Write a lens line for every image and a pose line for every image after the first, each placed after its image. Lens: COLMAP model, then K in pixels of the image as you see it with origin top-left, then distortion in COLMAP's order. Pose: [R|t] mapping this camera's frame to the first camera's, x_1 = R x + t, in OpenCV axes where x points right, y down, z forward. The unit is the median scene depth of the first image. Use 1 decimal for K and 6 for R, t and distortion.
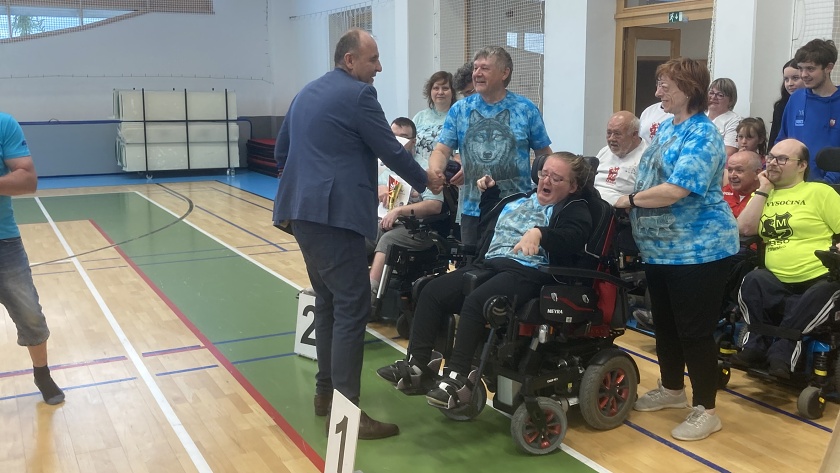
lens RADIAL K [[849.7, 0, 426.6], [0, 849.7, 224.0], [0, 0, 1]] dist [0.018238, 0.000000]
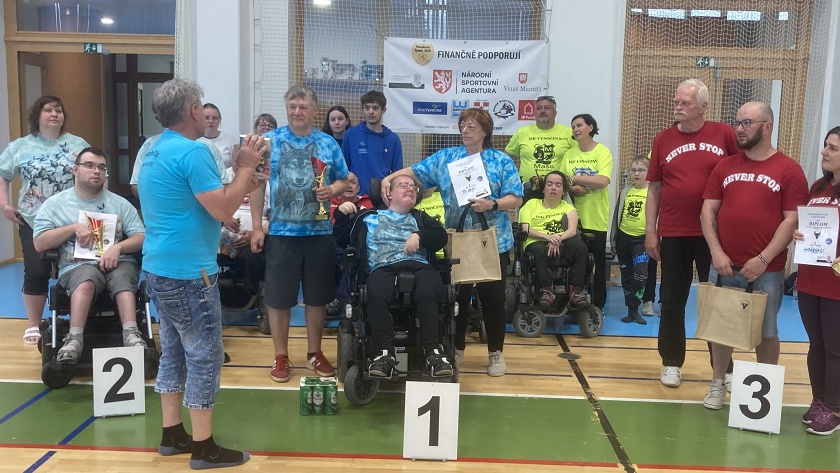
lens RADIAL K [[849.7, 0, 421.9], [0, 849.7, 243.6], [0, 0, 1]] dist [0.018238, 0.000000]
pose [[0.486493, -0.099990, 0.867944, -0.441767], [0.105504, 0.992883, 0.055248, -0.022639], [-0.867291, 0.064694, 0.493580, 0.159788]]
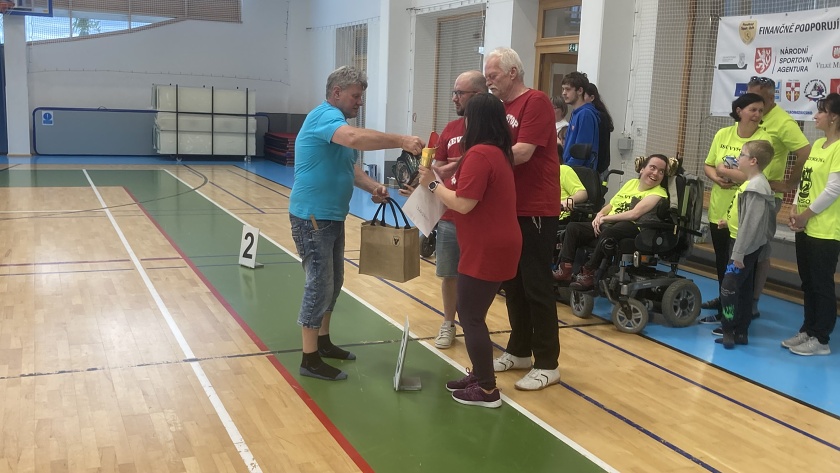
lens RADIAL K [[849.7, 0, 422.5], [0, 849.7, 231.9], [0, 0, 1]] dist [0.018238, 0.000000]
pose [[0.997072, 0.053287, -0.054849, 0.151965], [-0.053193, 0.998579, 0.003173, 0.043389], [0.054940, -0.000246, 0.998490, -0.300839]]
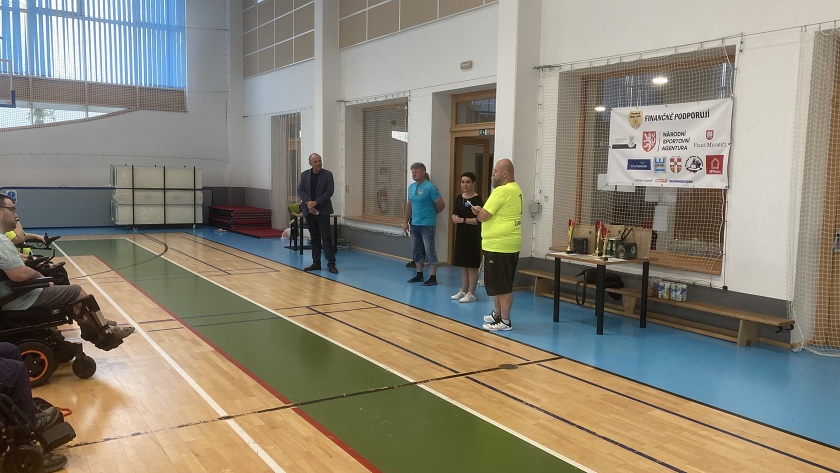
lens RADIAL K [[684.2, 0, 428.3], [0, 684.2, 237.0], [0, 0, 1]] dist [0.022697, -0.031803]
pose [[0.994925, 0.017176, 0.099140, 0.064604], [-0.011266, 0.998143, -0.059862, 0.034070], [-0.099984, 0.058441, 0.993271, -0.265490]]
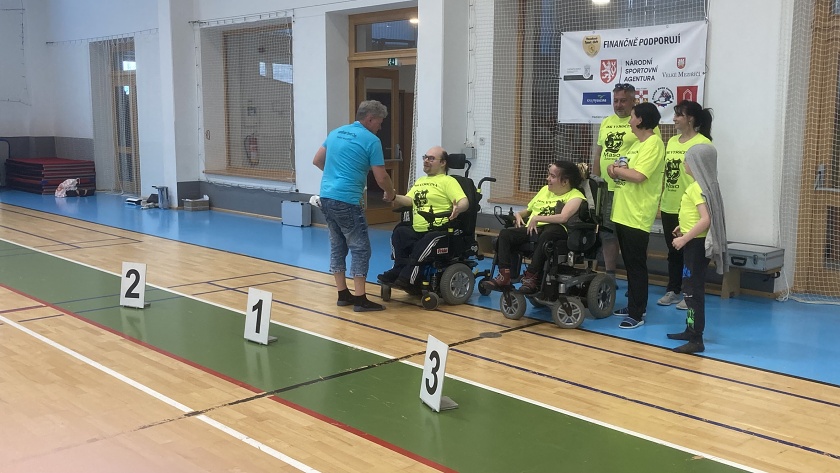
lens RADIAL K [[849.7, 0, 417.8], [0, 849.7, 233.9], [0, 0, 1]] dist [0.018238, 0.000000]
pose [[0.959611, -0.026891, 0.280042, -0.046262], [0.031716, 0.999416, -0.012710, 0.041909], [-0.279536, 0.021078, 0.959904, -0.270543]]
